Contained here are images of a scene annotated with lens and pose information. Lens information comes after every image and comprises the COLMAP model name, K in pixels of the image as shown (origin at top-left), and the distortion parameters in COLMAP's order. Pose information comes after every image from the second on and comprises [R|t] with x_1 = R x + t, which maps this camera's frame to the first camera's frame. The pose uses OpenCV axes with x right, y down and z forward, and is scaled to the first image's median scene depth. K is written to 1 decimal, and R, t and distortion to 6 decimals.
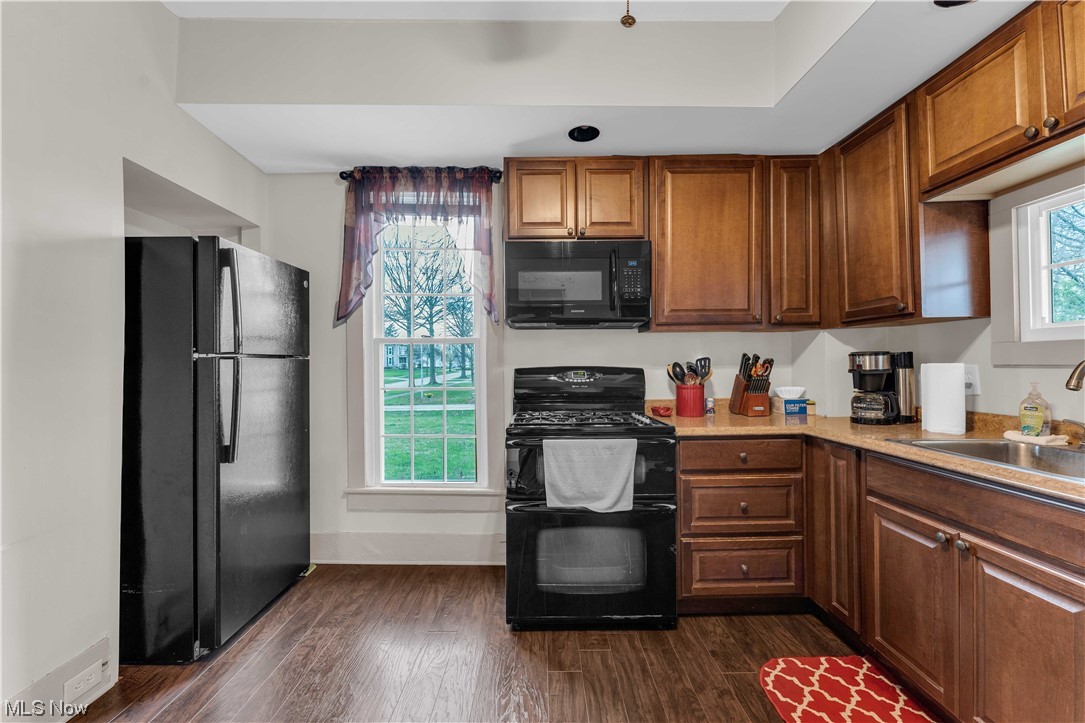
lens RADIAL K [[436.5, 0, 540.7], [0, 436.5, 362.4], [0, 0, 1]] dist [0.000242, 0.000090]
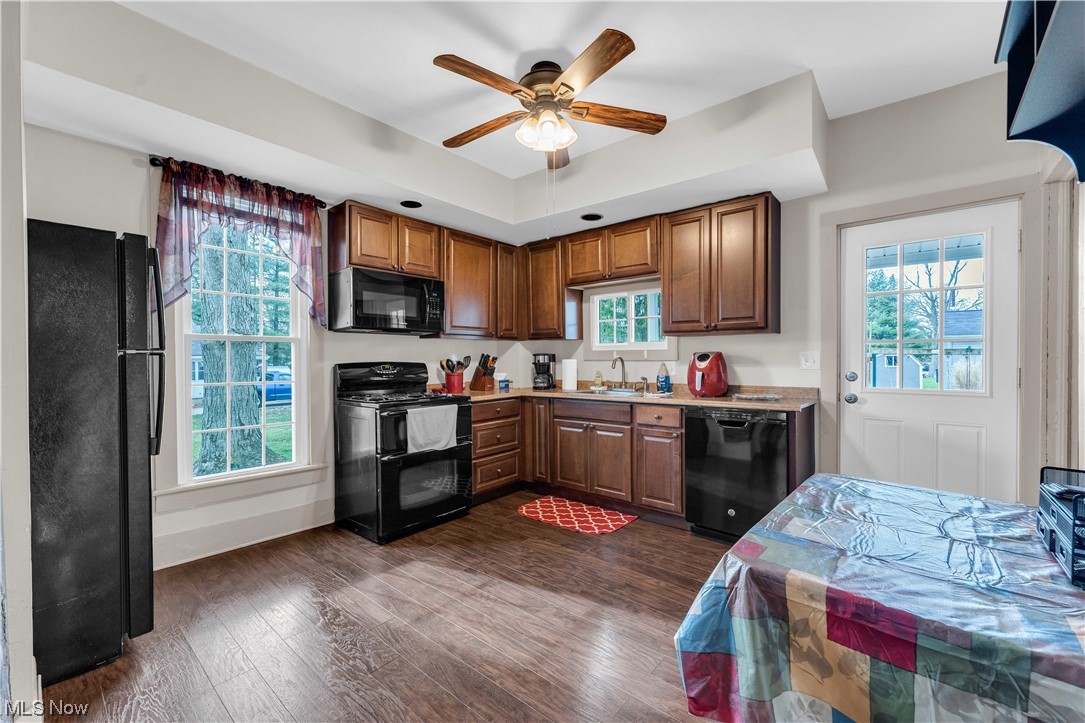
lens RADIAL K [[441.5, 0, 541.1], [0, 441.5, 364.8], [0, 0, 1]] dist [0.000610, -0.000083]
pose [[0.655205, -0.009197, 0.755395, -0.796123], [-0.000361, 0.999922, 0.012487, 0.001117], [-0.755451, -0.008455, 0.655150, -0.338661]]
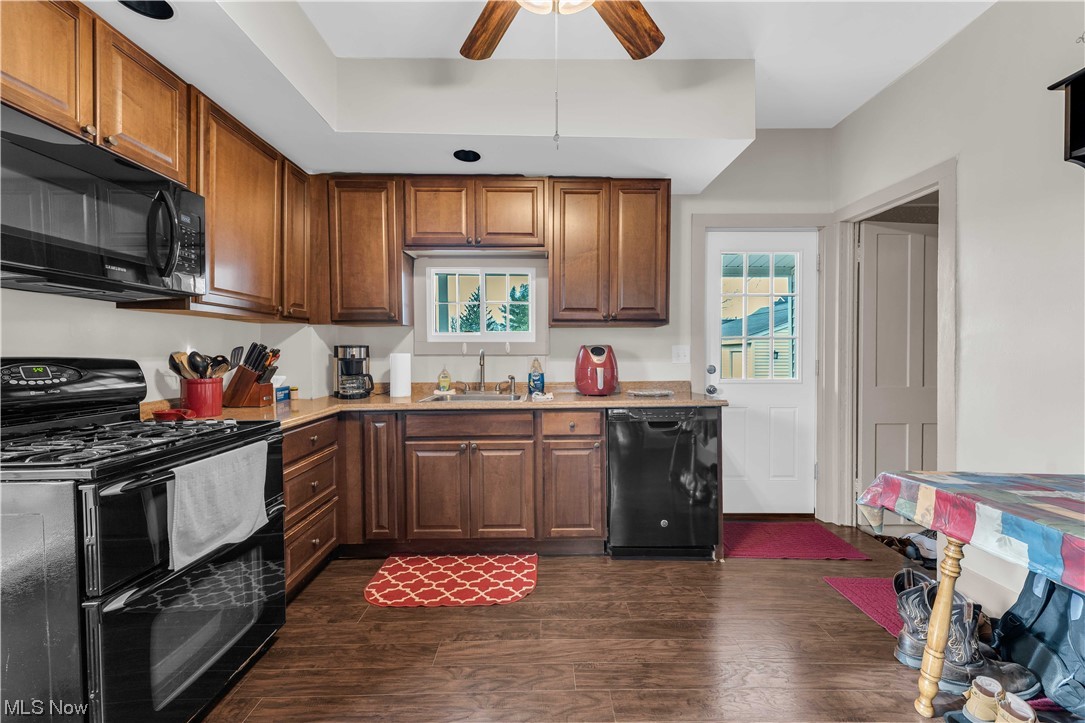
lens RADIAL K [[439.0, 0, 542.5], [0, 439.0, 361.5], [0, 0, 1]] dist [0.001046, -0.000355]
pose [[0.001065, -0.013464, 0.999909, -0.602660], [-0.000578, 0.999909, 0.013465, 0.007939], [-0.999999, -0.000592, 0.001057, 0.423976]]
